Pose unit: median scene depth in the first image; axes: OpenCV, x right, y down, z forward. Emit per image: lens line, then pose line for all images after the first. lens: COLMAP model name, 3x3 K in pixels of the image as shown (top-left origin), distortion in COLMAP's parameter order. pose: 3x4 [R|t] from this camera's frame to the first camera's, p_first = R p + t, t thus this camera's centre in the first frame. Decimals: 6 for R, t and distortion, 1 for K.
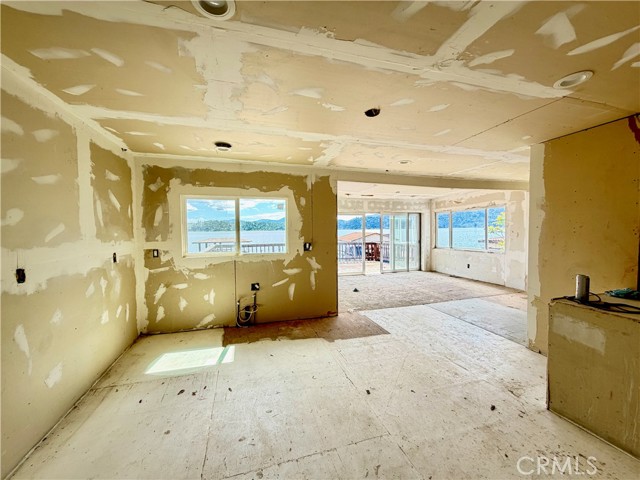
lens RADIAL K [[253.8, 0, 320.0], [0, 253.8, 240.0], [0, 0, 1]] dist [0.001099, 0.000371]
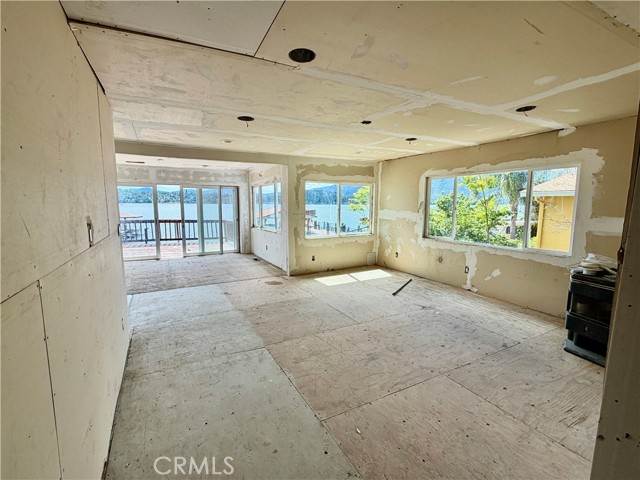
lens RADIAL K [[291.7, 0, 320.0], [0, 291.7, 240.0], [0, 0, 1]] dist [0.002011, 0.000285]
pose [[0.976608, -0.007669, 0.214892, 0.468821], [-0.009813, 0.996733, 0.080166, -0.007441], [-0.214804, -0.080400, 0.973342, -0.043252]]
